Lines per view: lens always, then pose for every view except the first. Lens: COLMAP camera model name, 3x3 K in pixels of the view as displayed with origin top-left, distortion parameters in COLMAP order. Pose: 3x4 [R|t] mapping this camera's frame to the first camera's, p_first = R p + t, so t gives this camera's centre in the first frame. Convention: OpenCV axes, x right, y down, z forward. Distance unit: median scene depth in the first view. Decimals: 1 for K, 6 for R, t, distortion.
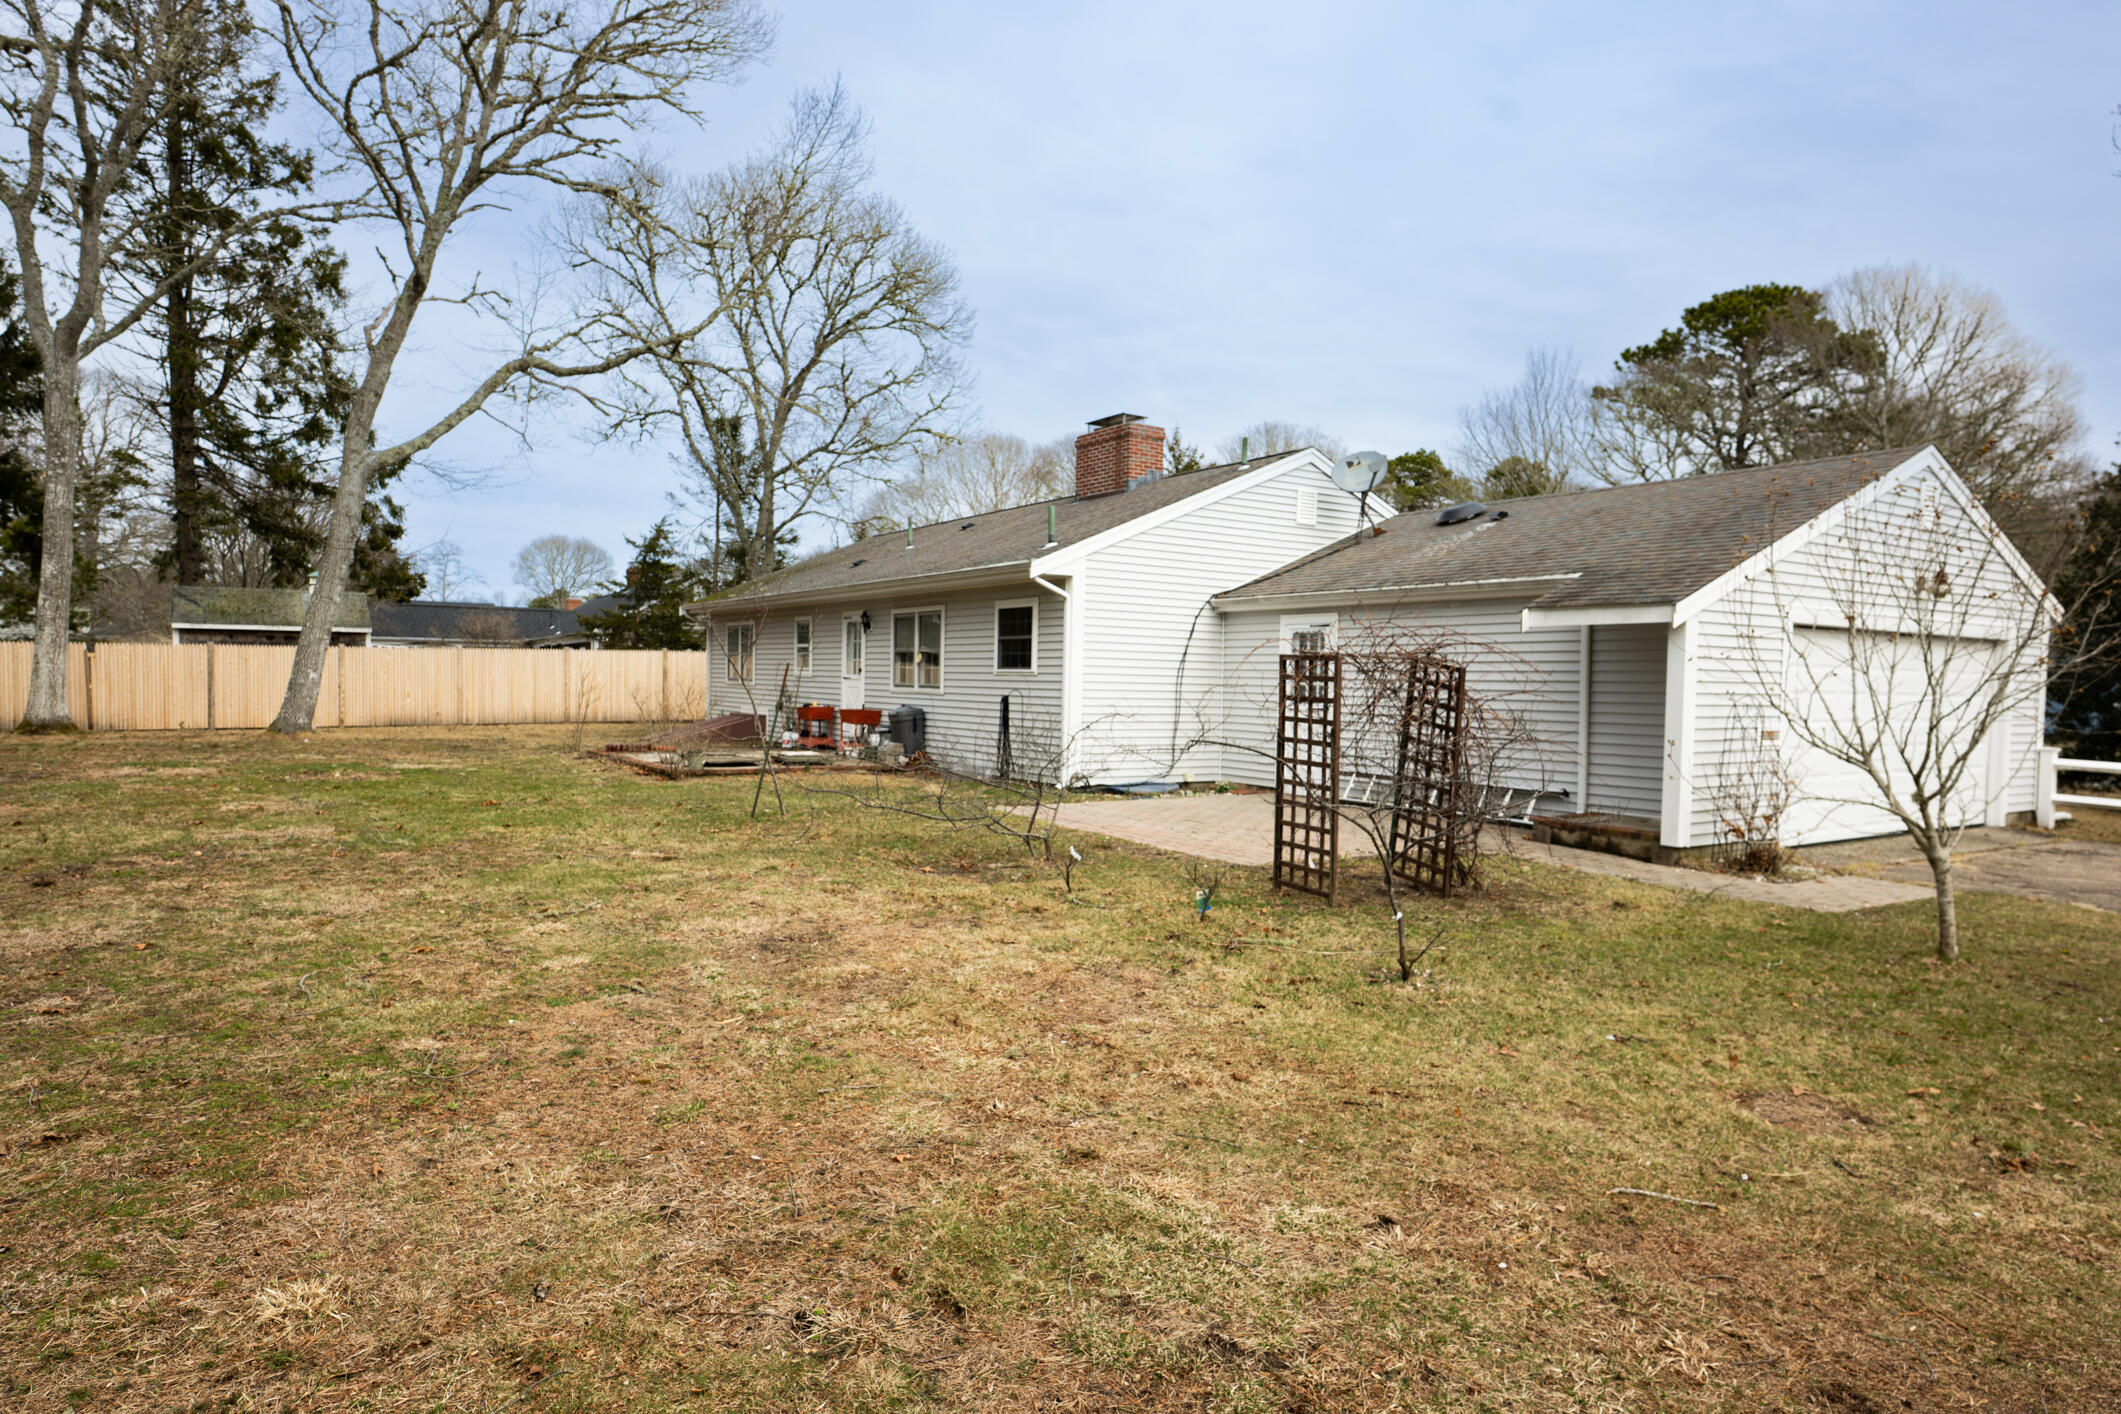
lens RADIAL K [[1193.9, 0, 1060.5], [0, 1193.9, 710.2], [0, 0, 1]] dist [-0.003625, 0.002981]
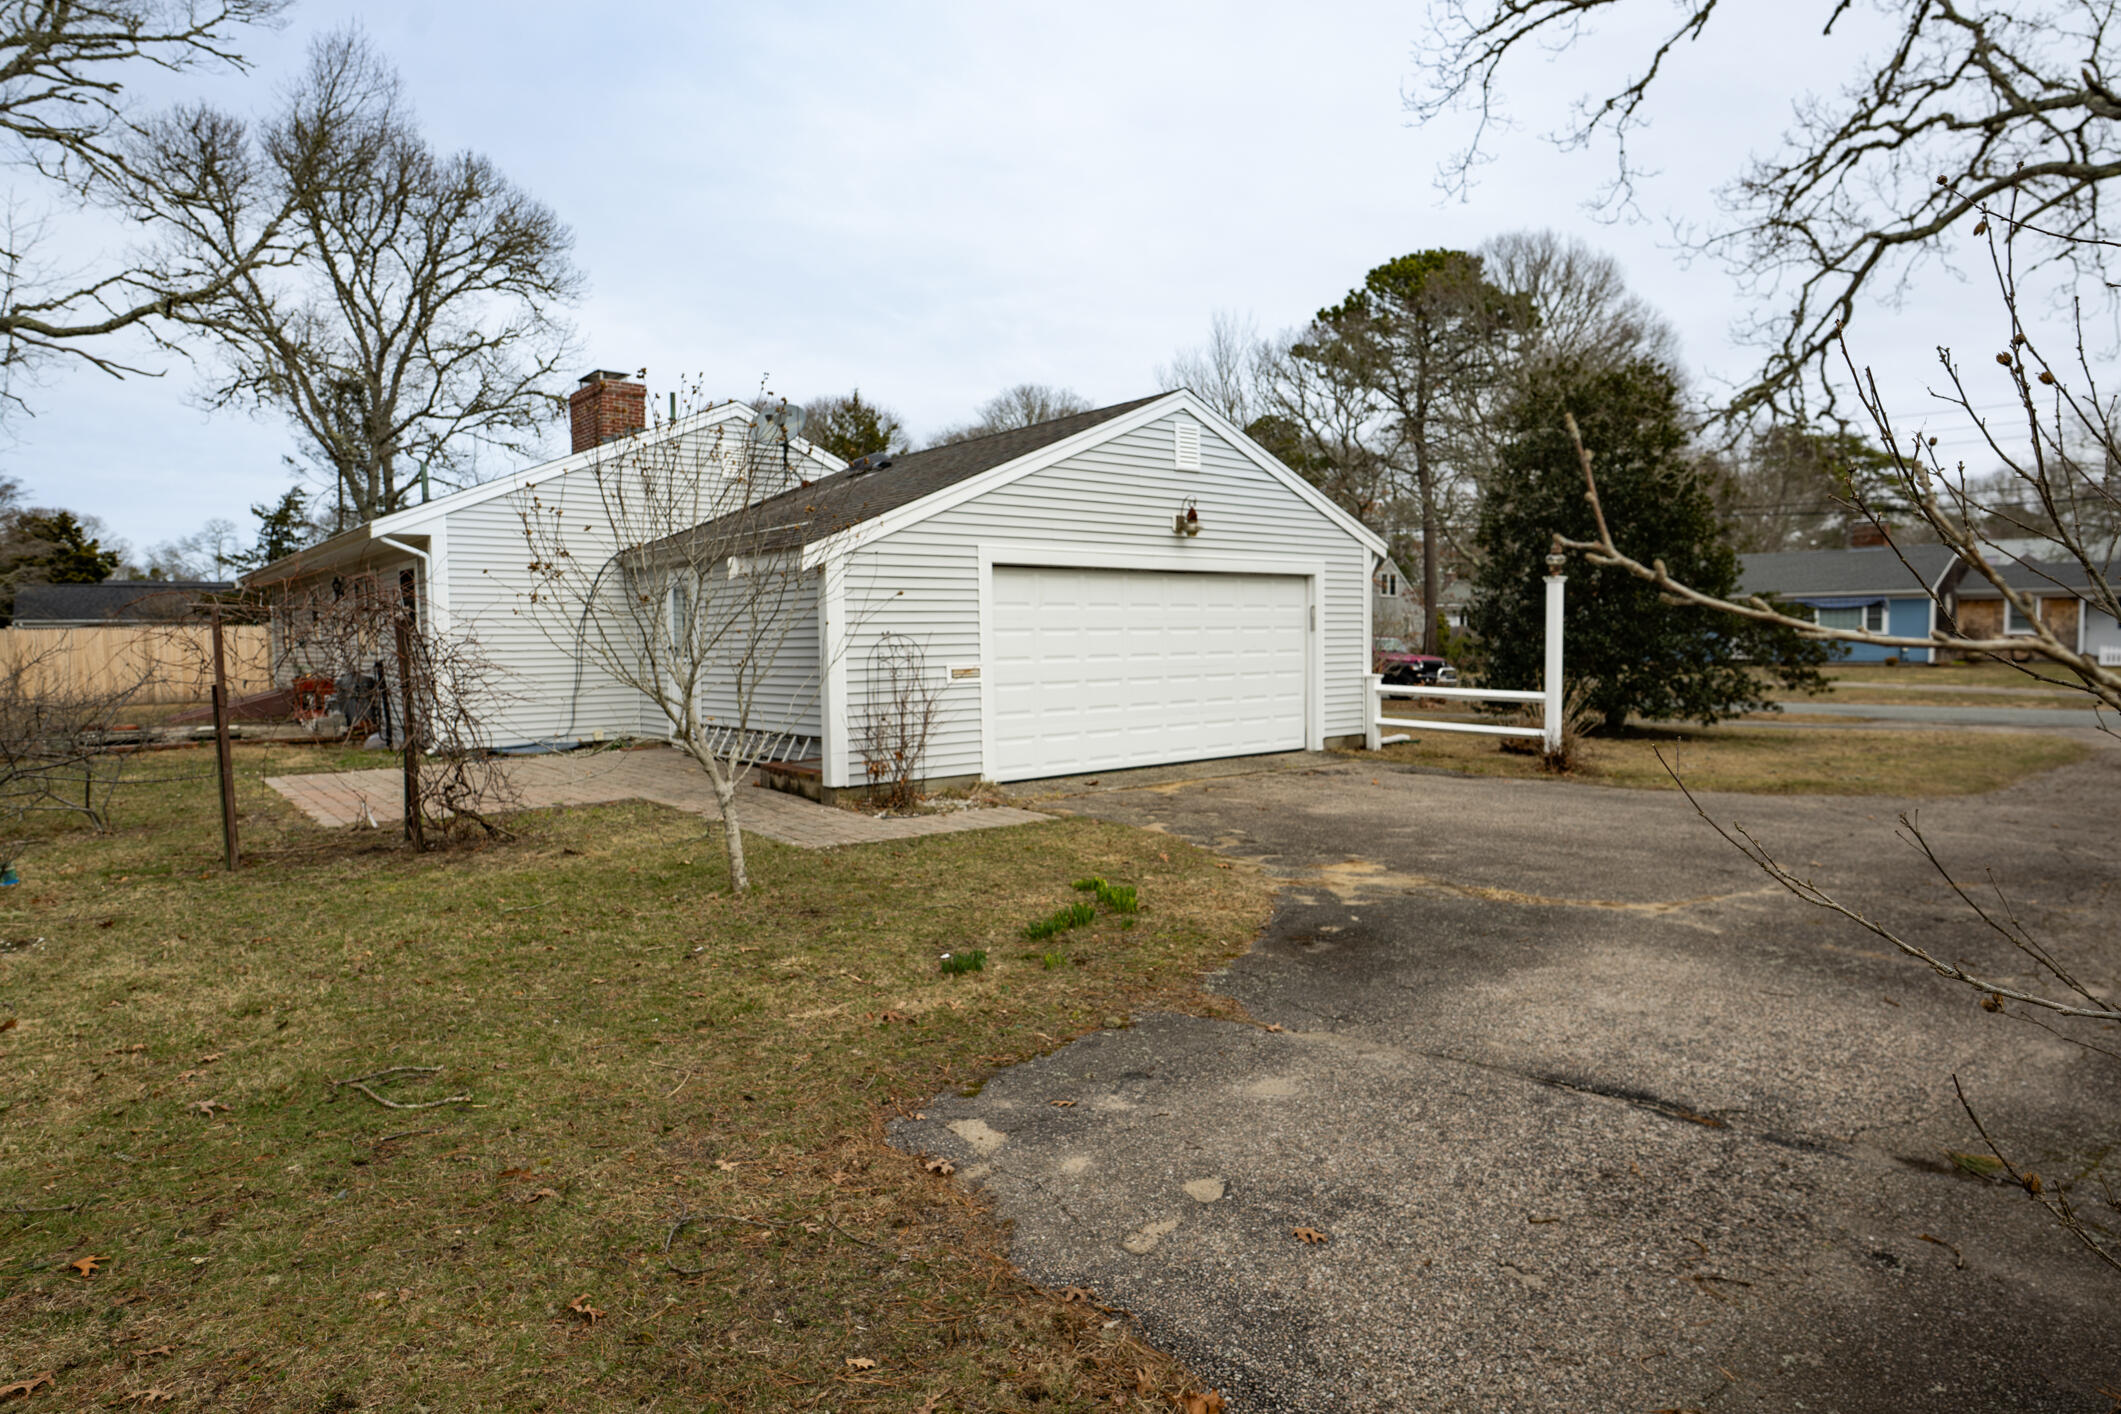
lens RADIAL K [[1193.9, 0, 1044.6], [0, 1193.9, 666.1], [0, 0, 1]] dist [-0.003625, 0.002981]
pose [[0.992350, -0.036415, 0.117964, 0.267208], [0.037203, 0.999298, -0.004490, 0.011095], [-0.117717, 0.008844, 0.993008, -0.011794]]
